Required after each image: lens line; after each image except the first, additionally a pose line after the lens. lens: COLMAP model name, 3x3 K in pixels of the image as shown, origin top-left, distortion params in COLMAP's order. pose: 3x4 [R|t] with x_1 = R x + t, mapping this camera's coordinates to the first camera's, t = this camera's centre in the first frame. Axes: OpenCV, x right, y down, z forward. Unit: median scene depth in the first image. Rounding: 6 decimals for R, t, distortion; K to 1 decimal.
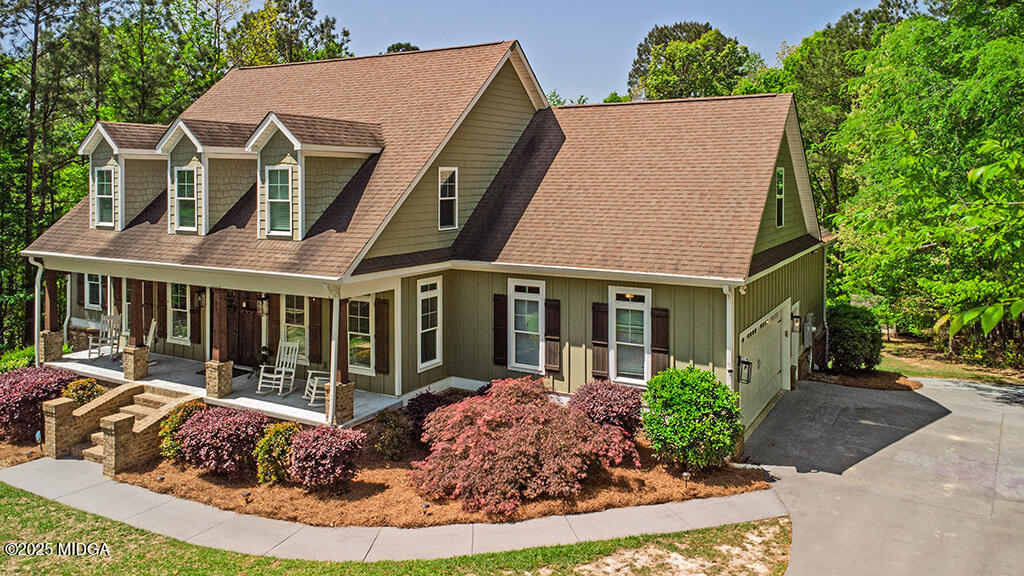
lens RADIAL K [[773.1, 0, 505.6], [0, 773.1, 267.6], [0, 0, 1]] dist [0.004898, 0.001444]
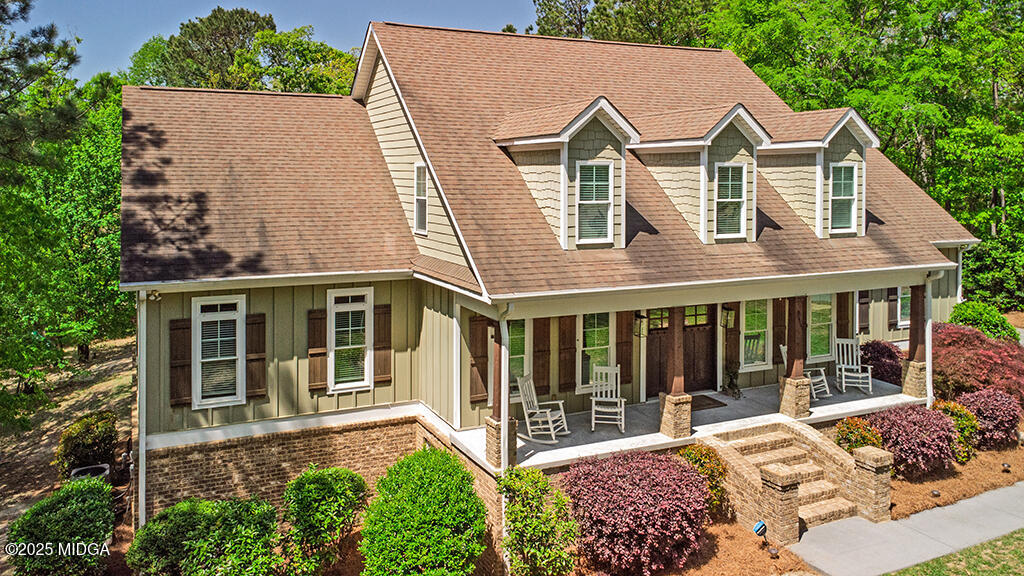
lens RADIAL K [[773.1, 0, 505.6], [0, 773.1, 267.6], [0, 0, 1]] dist [0.004898, 0.001444]
pose [[0.585662, -0.099577, 0.804416, -0.534371], [0.094115, 0.994067, 0.054532, -0.036655], [-0.805073, 0.043770, 0.591558, 0.302678]]
